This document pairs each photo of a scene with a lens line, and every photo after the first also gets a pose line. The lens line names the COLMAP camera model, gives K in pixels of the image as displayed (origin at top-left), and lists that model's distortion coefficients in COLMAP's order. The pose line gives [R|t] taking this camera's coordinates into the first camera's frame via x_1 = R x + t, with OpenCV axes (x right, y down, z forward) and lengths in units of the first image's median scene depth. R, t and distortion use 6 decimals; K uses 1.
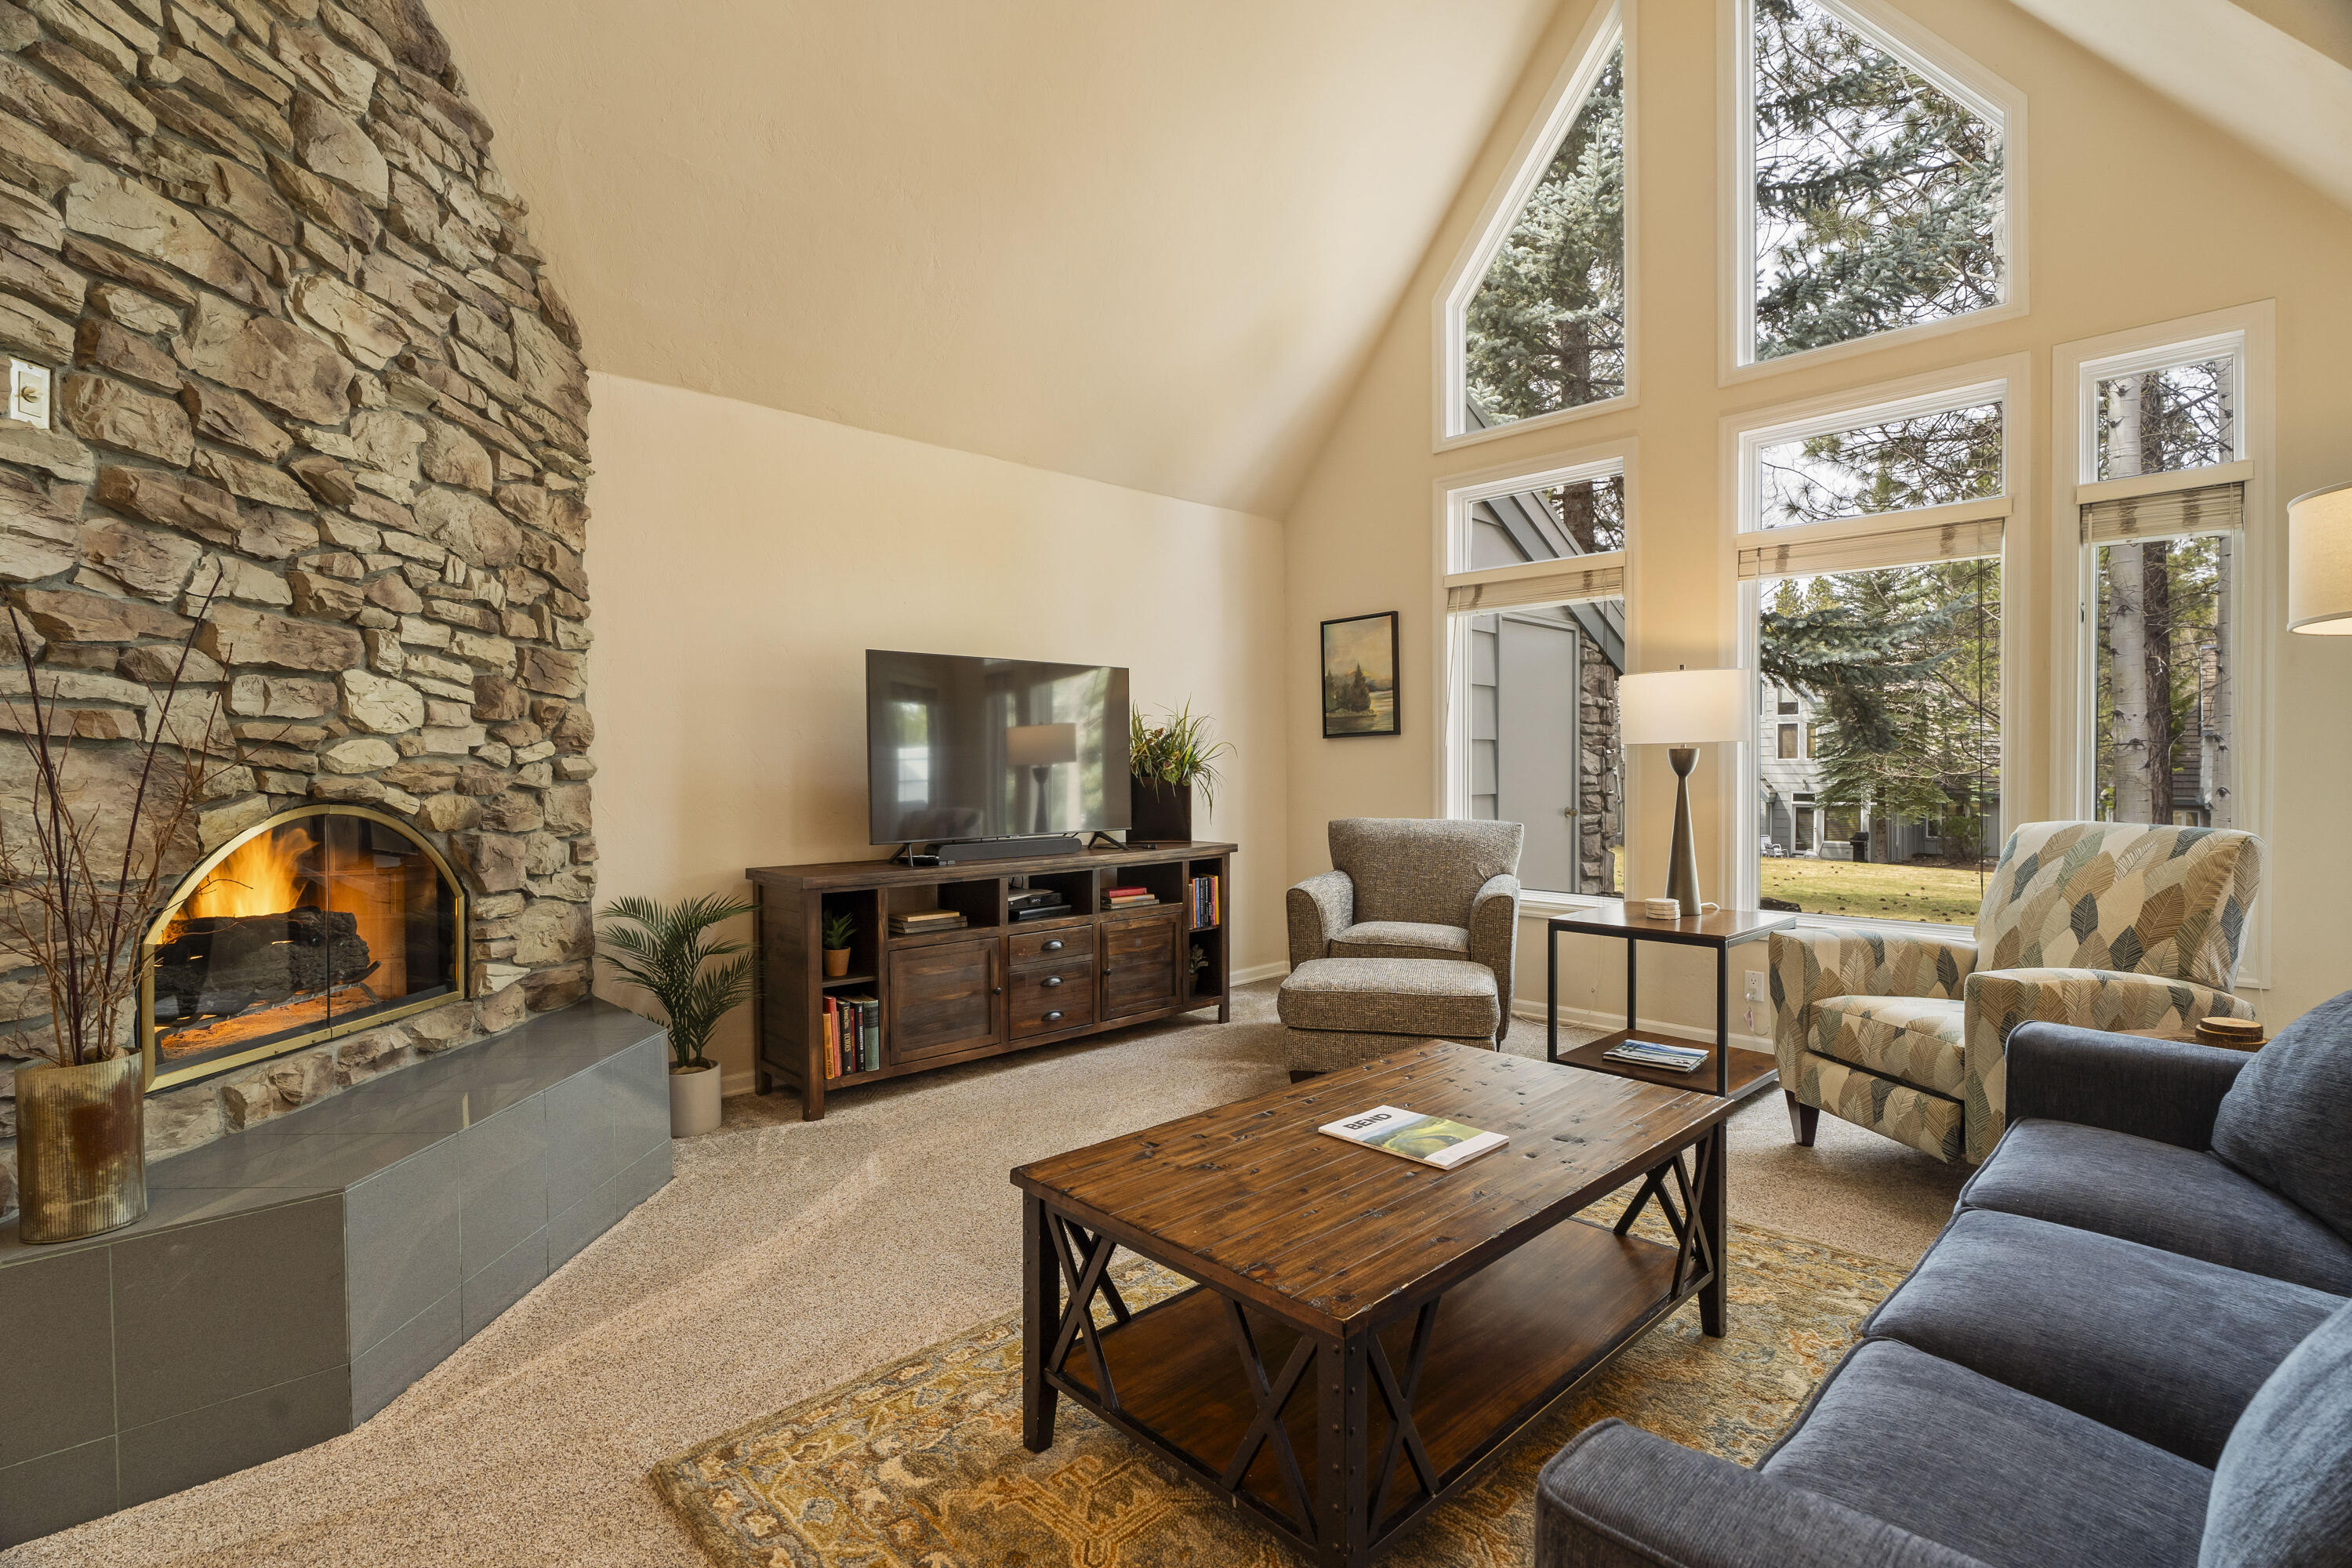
lens RADIAL K [[1101.1, 0, 1172.7], [0, 1101.1, 773.2], [0, 0, 1]] dist [-0.011538, -0.000073]
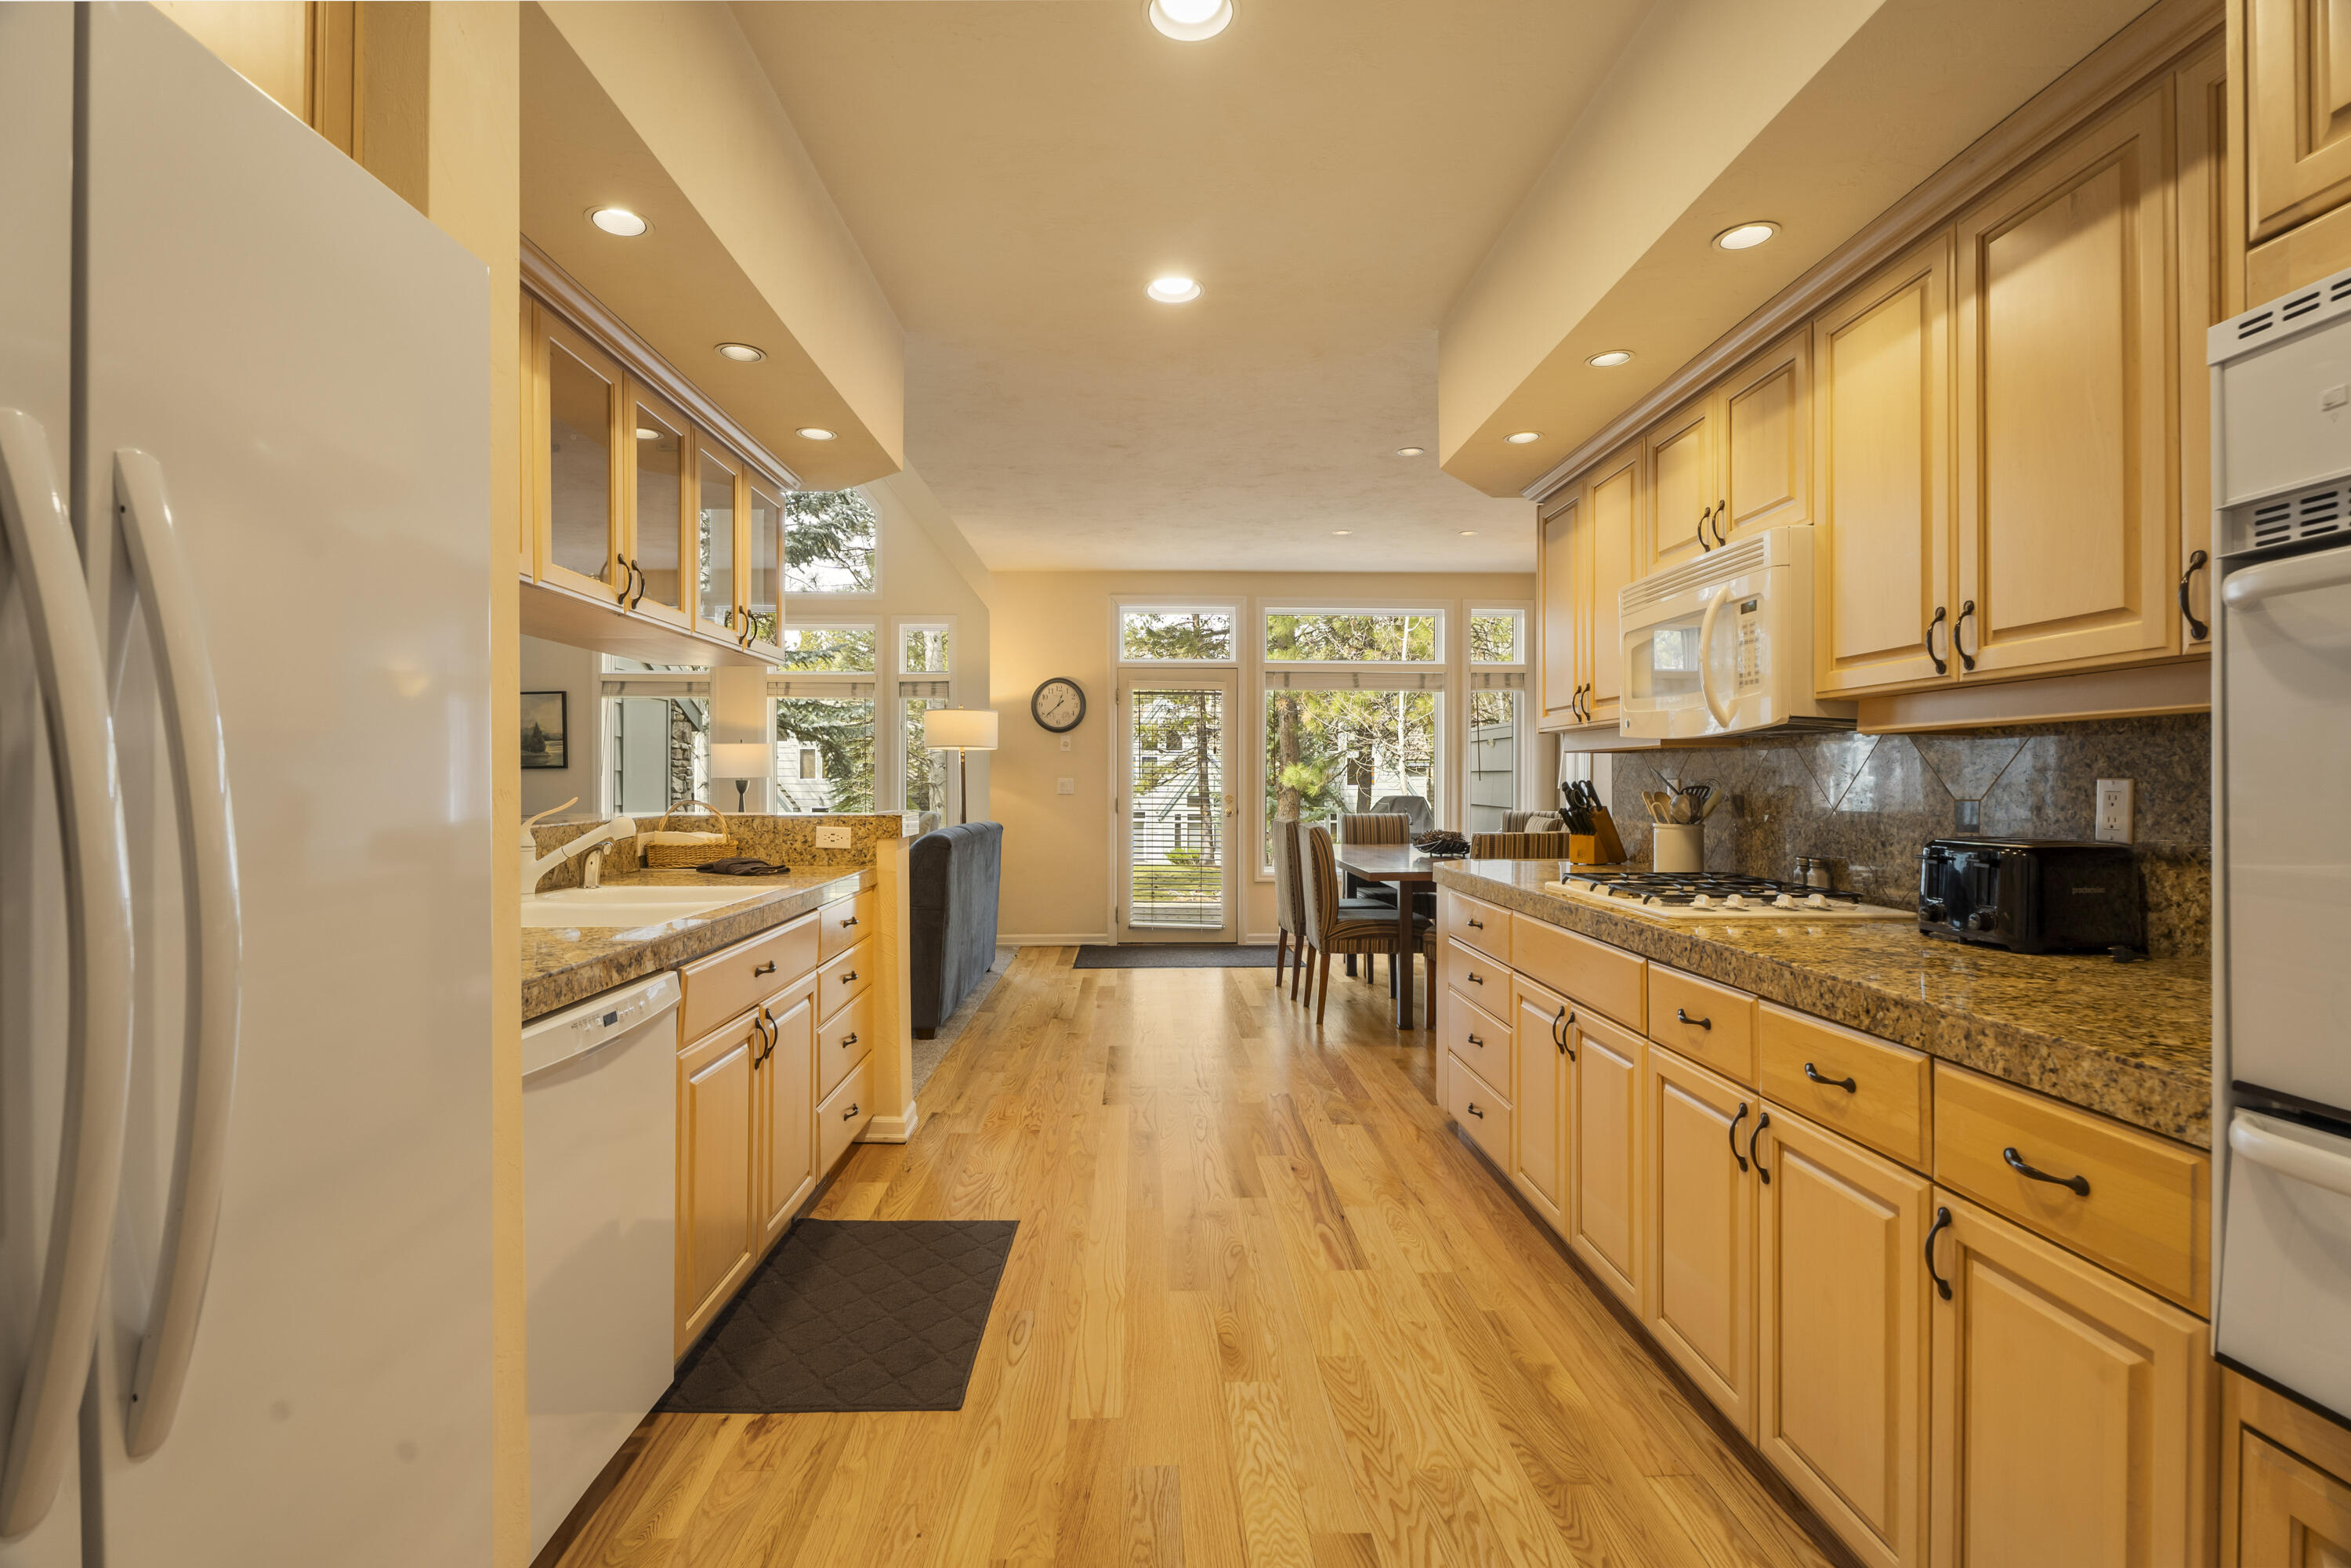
lens RADIAL K [[1100.6, 0, 1175.1], [0, 1100.6, 785.9], [0, 0, 1]] dist [-0.011538, -0.000073]
pose [[0.673649, 0.001777, 0.739049, -0.711911], [0.002078, 0.999989, -0.004299, -0.000433], [-0.739048, 0.004431, 0.673638, -1.380601]]
